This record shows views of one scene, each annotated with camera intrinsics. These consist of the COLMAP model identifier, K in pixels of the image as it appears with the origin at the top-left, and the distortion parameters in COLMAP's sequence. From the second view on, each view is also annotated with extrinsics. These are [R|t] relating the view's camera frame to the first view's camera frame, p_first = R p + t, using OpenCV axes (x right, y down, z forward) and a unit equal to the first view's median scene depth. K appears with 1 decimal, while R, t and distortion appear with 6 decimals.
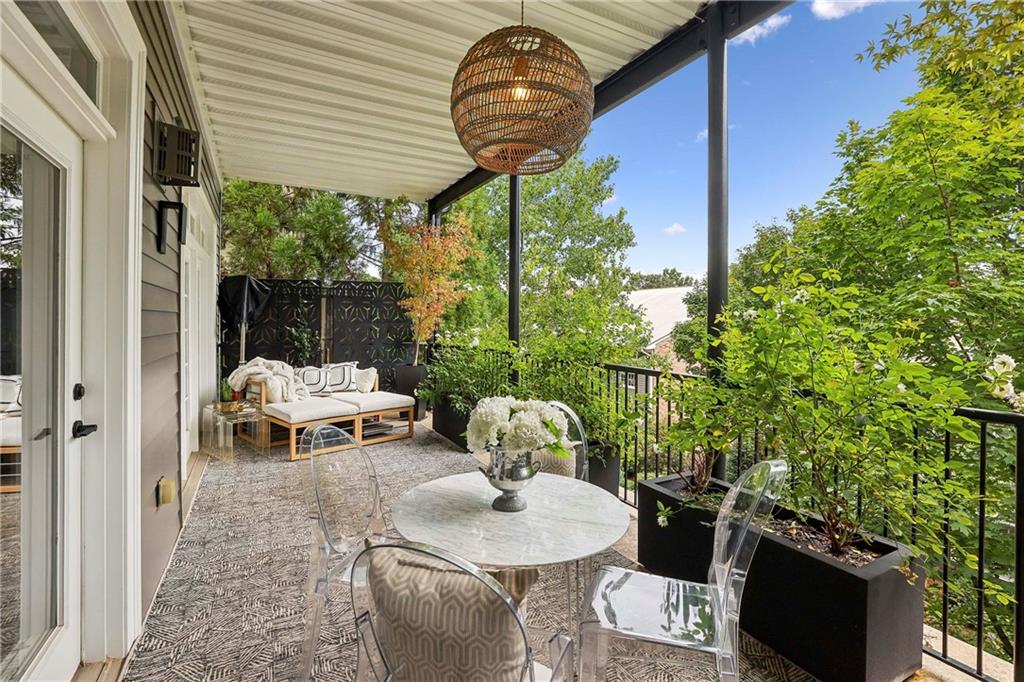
lens RADIAL K [[439.8, 0, 511.3], [0, 439.8, 333.9], [0, 0, 1]] dist [-0.046981, 0.016342]
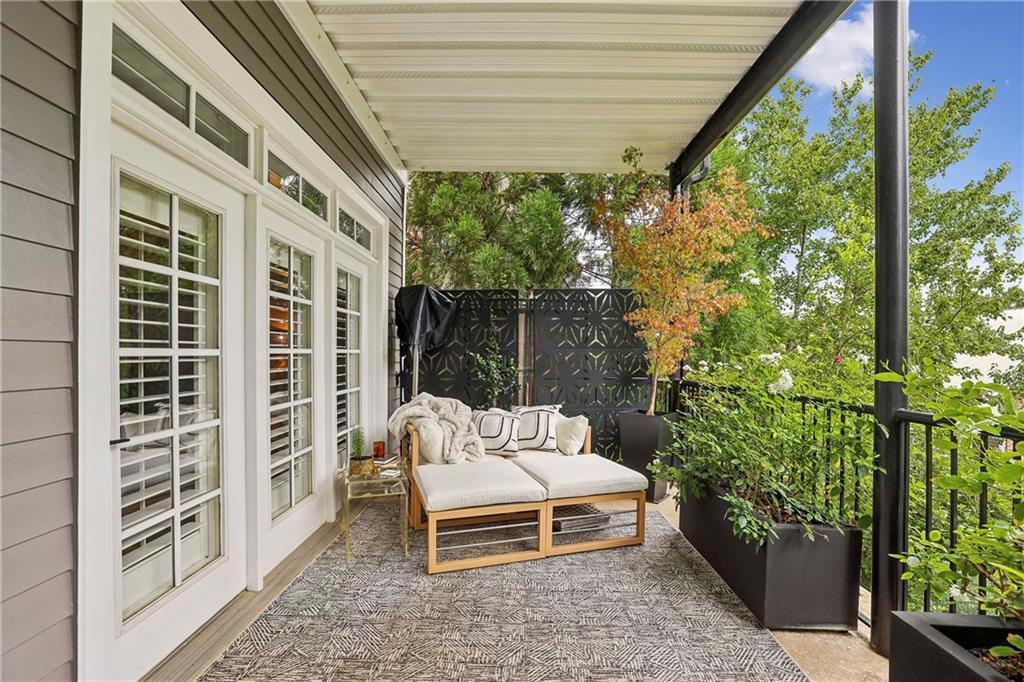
lens RADIAL K [[439.8, 0, 511.3], [0, 439.8, 333.9], [0, 0, 1]] dist [-0.046981, 0.016342]
pose [[0.861403, -0.021185, -0.507481, -0.078849], [-0.018726, 0.997126, -0.073412, 0.006583], [0.507577, 0.072741, 0.858530, 0.390887]]
